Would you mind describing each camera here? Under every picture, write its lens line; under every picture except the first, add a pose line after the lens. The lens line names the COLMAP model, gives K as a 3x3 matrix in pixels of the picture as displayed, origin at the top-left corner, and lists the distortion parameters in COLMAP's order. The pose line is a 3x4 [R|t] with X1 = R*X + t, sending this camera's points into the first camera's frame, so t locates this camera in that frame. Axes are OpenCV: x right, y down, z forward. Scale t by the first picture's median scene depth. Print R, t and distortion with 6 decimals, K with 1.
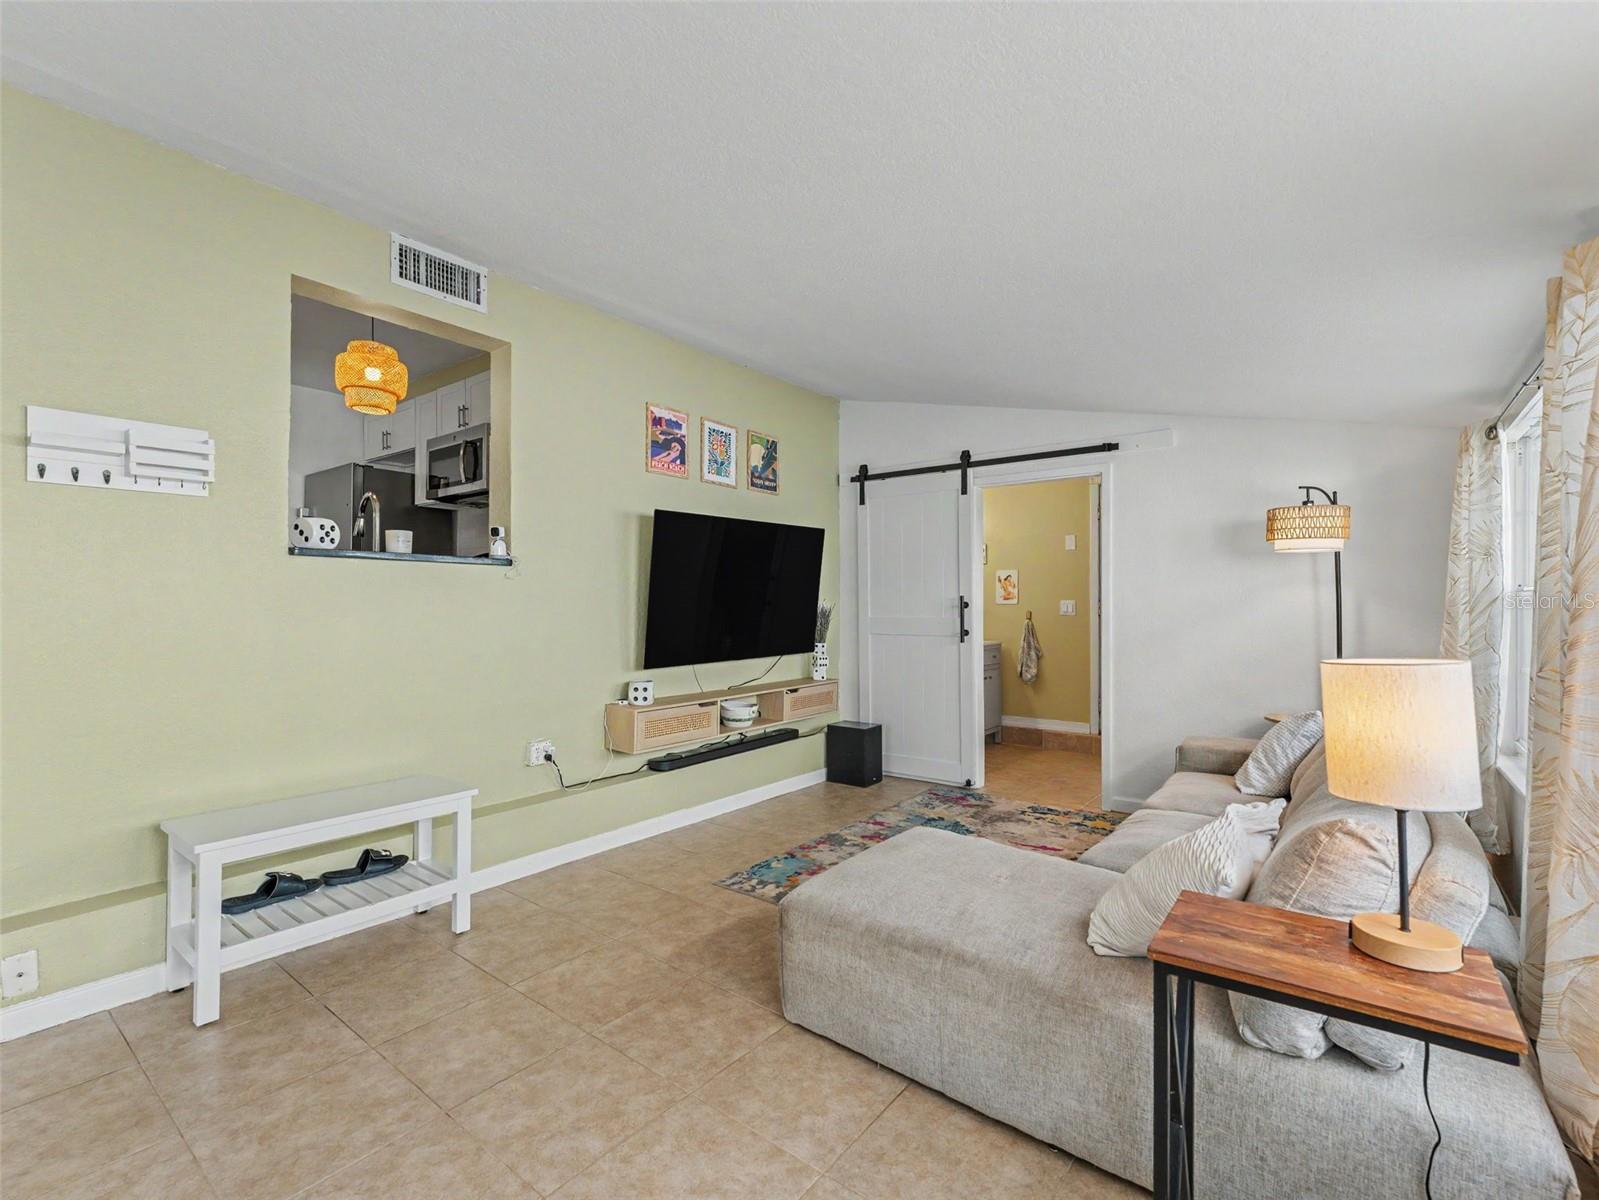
lens RADIAL K [[721.0, 0, 799.0], [0, 721.0, 606.8], [0, 0, 1]] dist [0.002414, -0.001098]
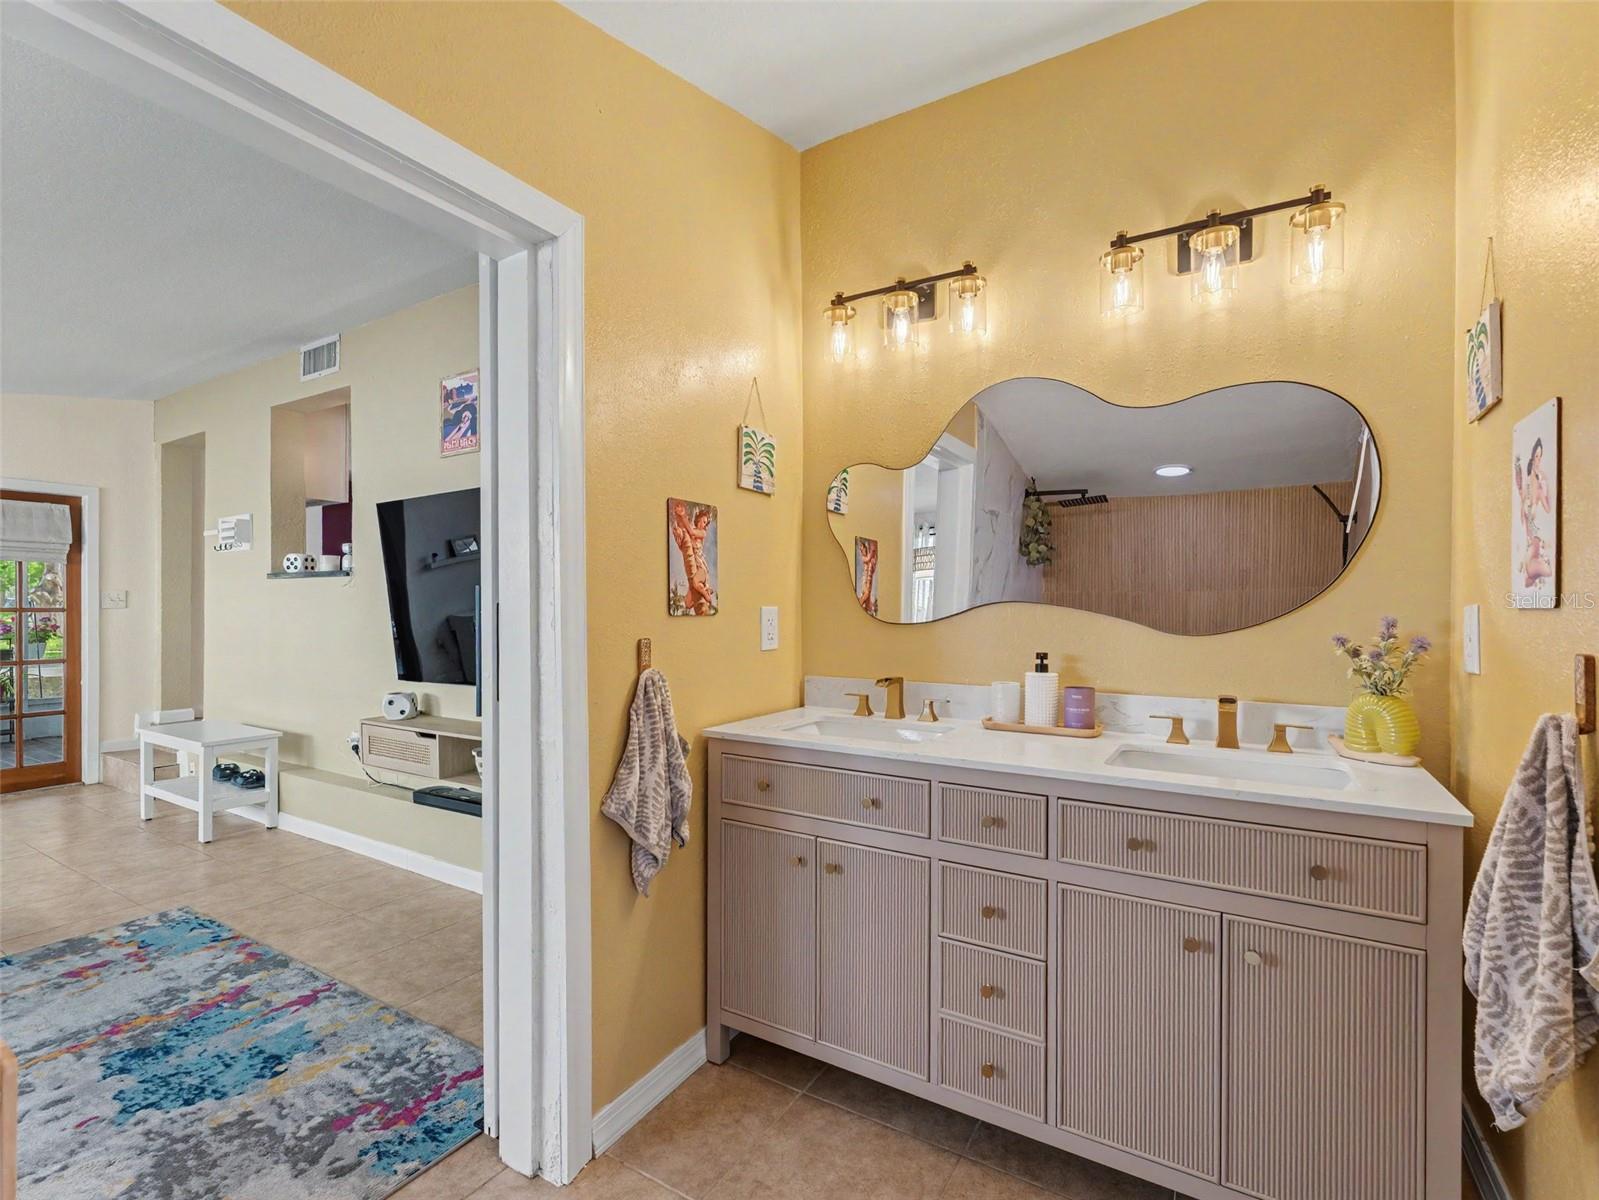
lens RADIAL K [[721.0, 0, 799.0], [0, 721.0, 606.8], [0, 0, 1]] dist [0.002414, -0.001098]
pose [[0.126445, 0.000314, -0.991974, 0.720071], [0.000226, 1.000000, 0.000345, -0.004998], [0.991974, -0.000268, 0.126445, 1.320555]]
